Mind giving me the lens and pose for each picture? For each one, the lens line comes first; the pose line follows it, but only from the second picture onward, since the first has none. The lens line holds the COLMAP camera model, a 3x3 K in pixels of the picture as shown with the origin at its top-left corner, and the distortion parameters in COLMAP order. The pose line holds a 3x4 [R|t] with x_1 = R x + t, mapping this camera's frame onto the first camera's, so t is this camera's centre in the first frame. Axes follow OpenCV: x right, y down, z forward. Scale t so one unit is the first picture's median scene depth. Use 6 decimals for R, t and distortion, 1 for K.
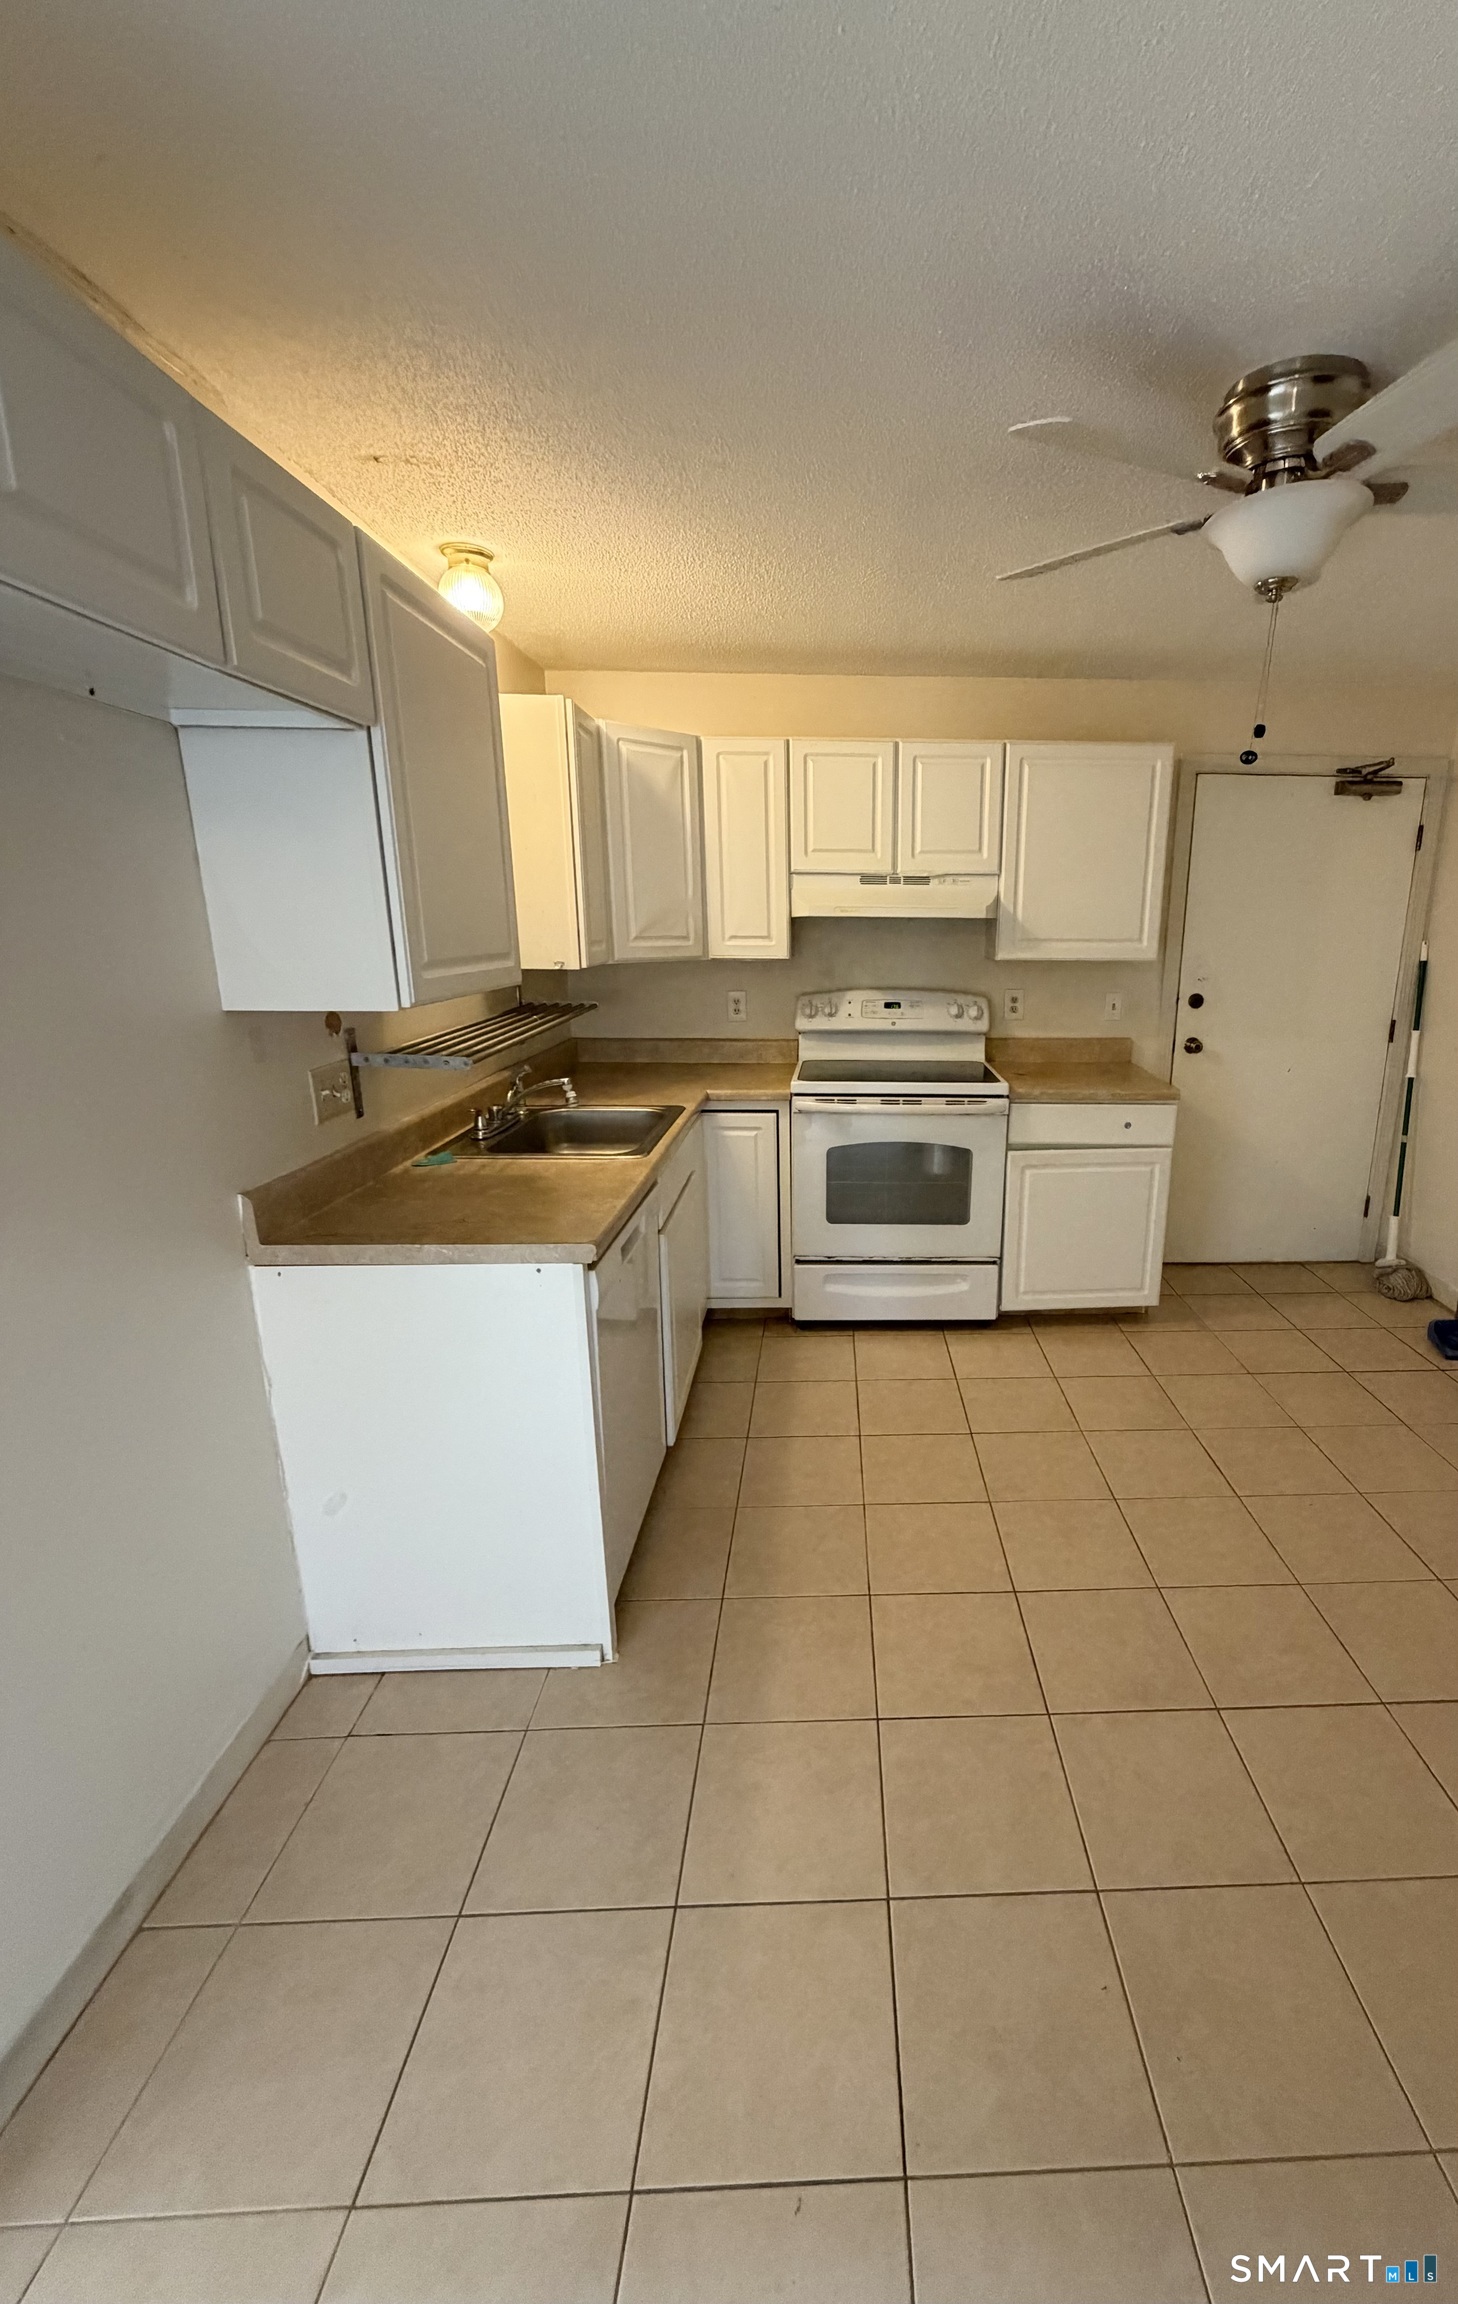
lens RADIAL K [[962.7, 0, 729.9], [0, 962.7, 1157.9], [0, 0, 1]] dist [-0.009324, -0.000170]
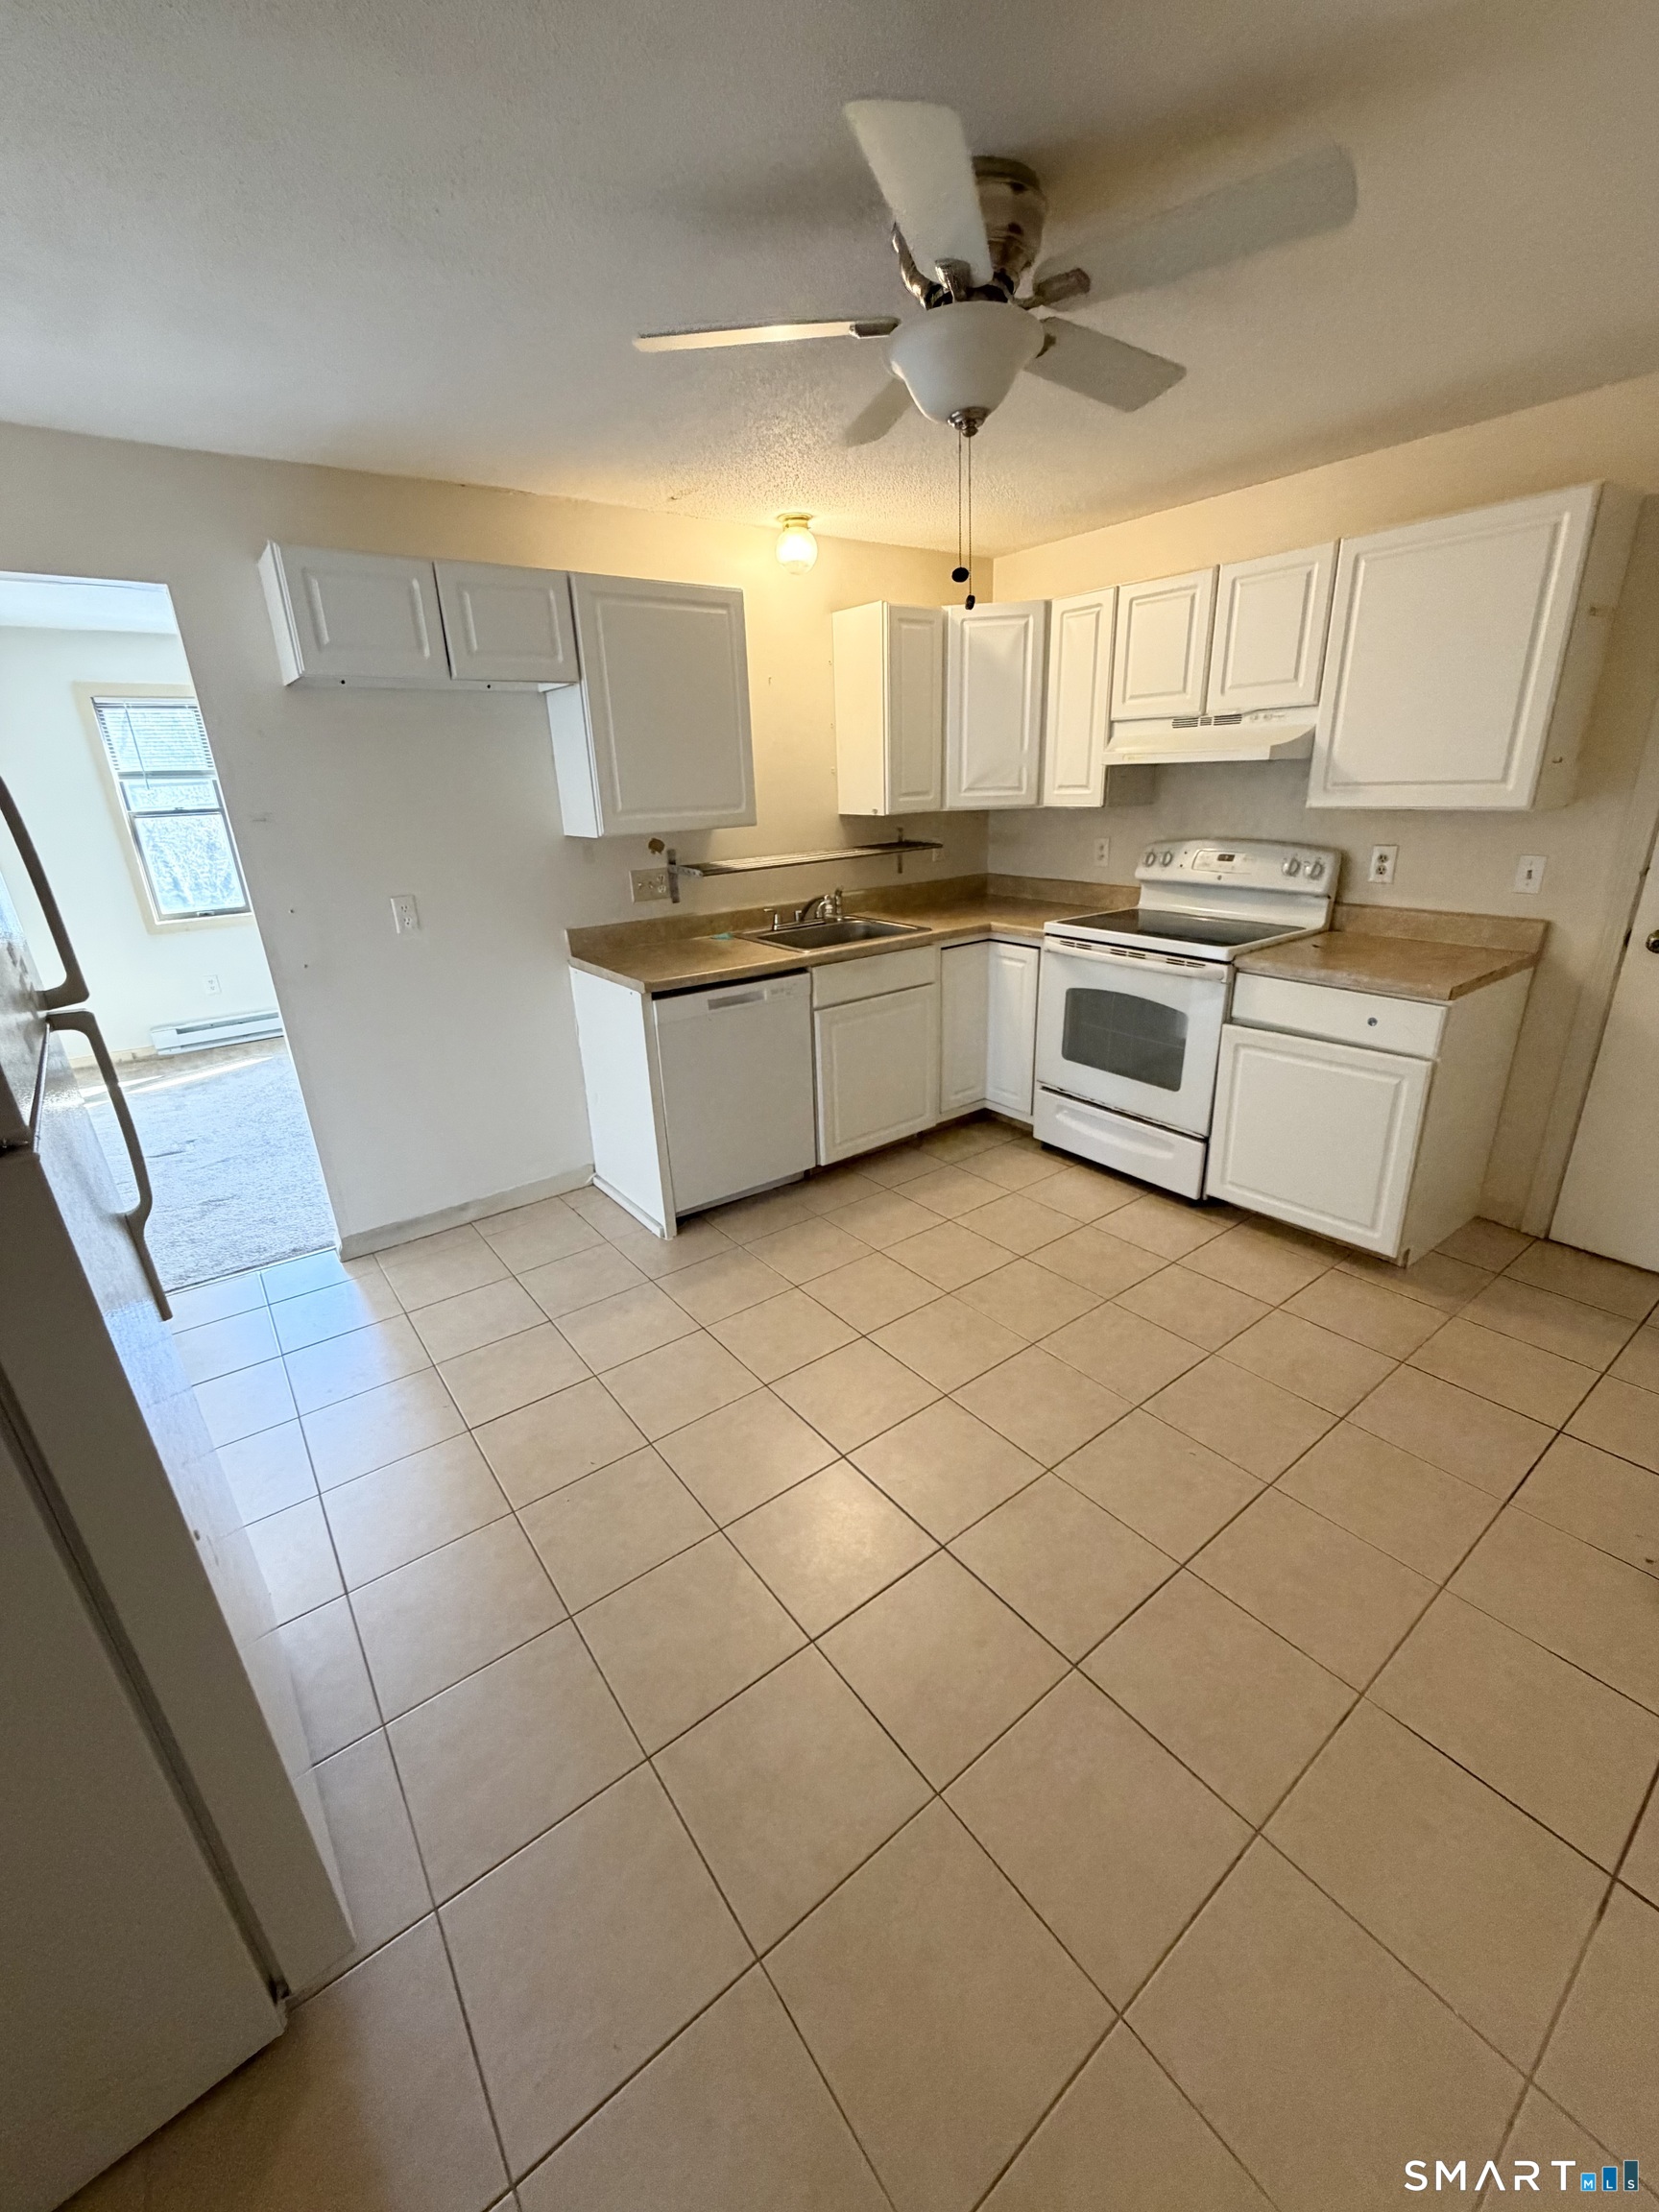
lens RADIAL K [[892.5, 0, 830.2], [0, 892.5, 1099.2], [0, 0, 1]] dist [0.008231, -0.000120]
pose [[0.565492, 0.259161, -0.782978, 0.751680], [-0.163320, 0.965735, 0.201698, -0.047514], [0.808422, 0.013817, 0.588441, 0.190606]]
